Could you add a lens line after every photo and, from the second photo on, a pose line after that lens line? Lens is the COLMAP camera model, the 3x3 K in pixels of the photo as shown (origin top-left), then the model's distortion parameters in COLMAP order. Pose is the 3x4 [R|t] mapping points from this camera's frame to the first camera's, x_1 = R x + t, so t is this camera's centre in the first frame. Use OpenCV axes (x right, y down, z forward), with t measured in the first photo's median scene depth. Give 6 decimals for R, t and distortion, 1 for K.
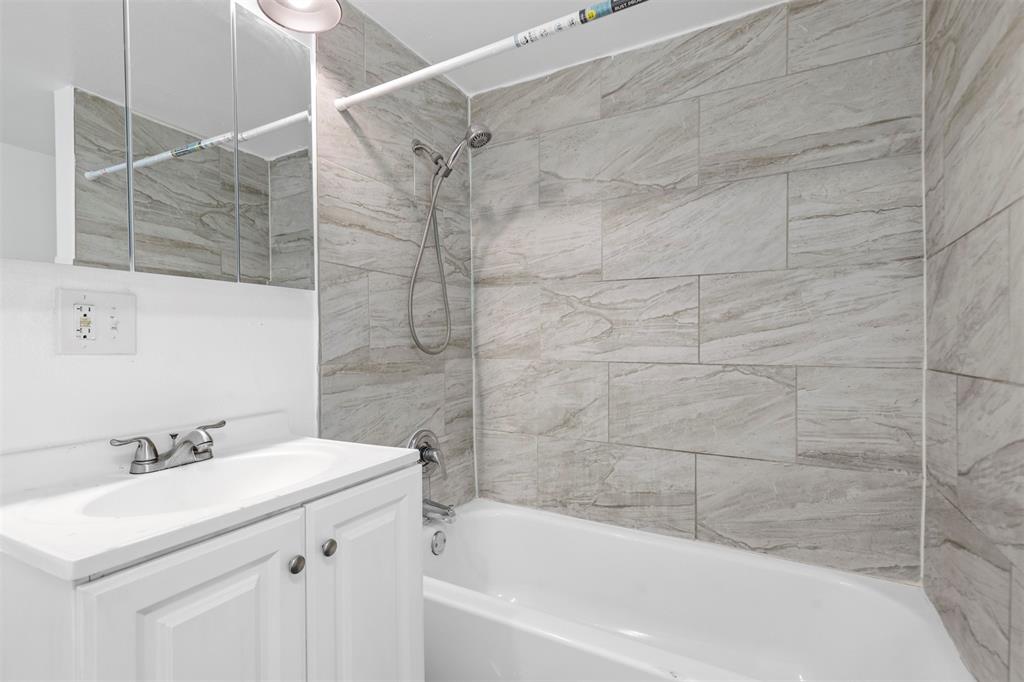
lens RADIAL K [[484.0, 0, 511.8], [0, 484.0, 345.0], [0, 0, 1]] dist [0.016066, 0.000461]
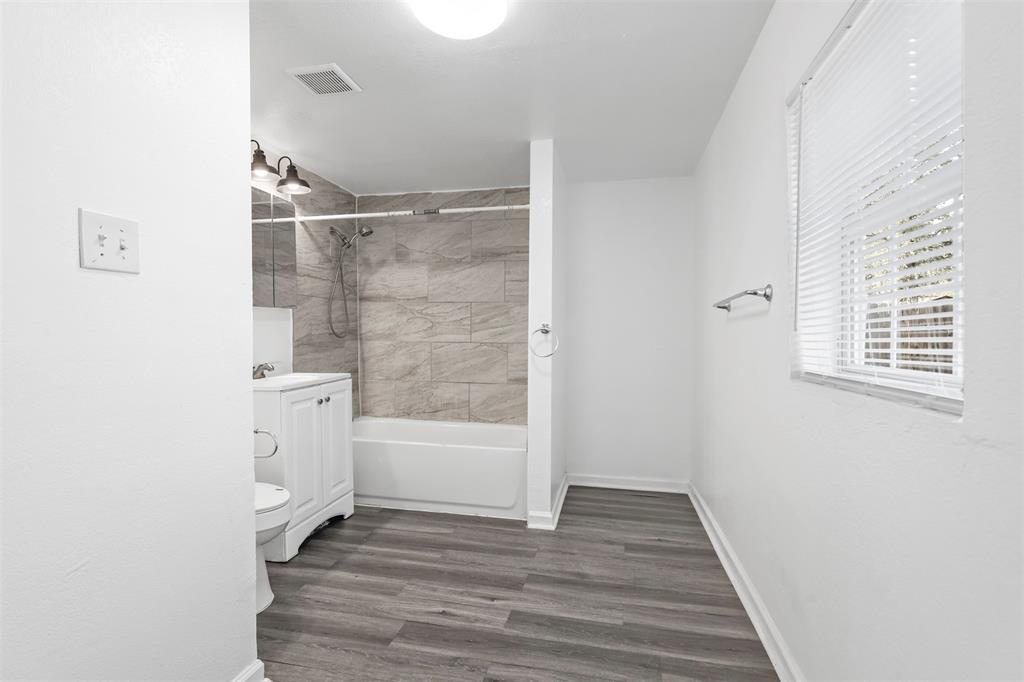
lens RADIAL K [[484.0, 0, 507.5], [0, 484.0, 340.0], [0, 0, 1]] dist [0.016066, 0.000461]
pose [[0.956804, 0.001958, 0.290727, -0.087510], [-0.005449, 0.999922, 0.011200, 0.002156], [-0.290683, -0.012300, 0.956740, -1.071478]]
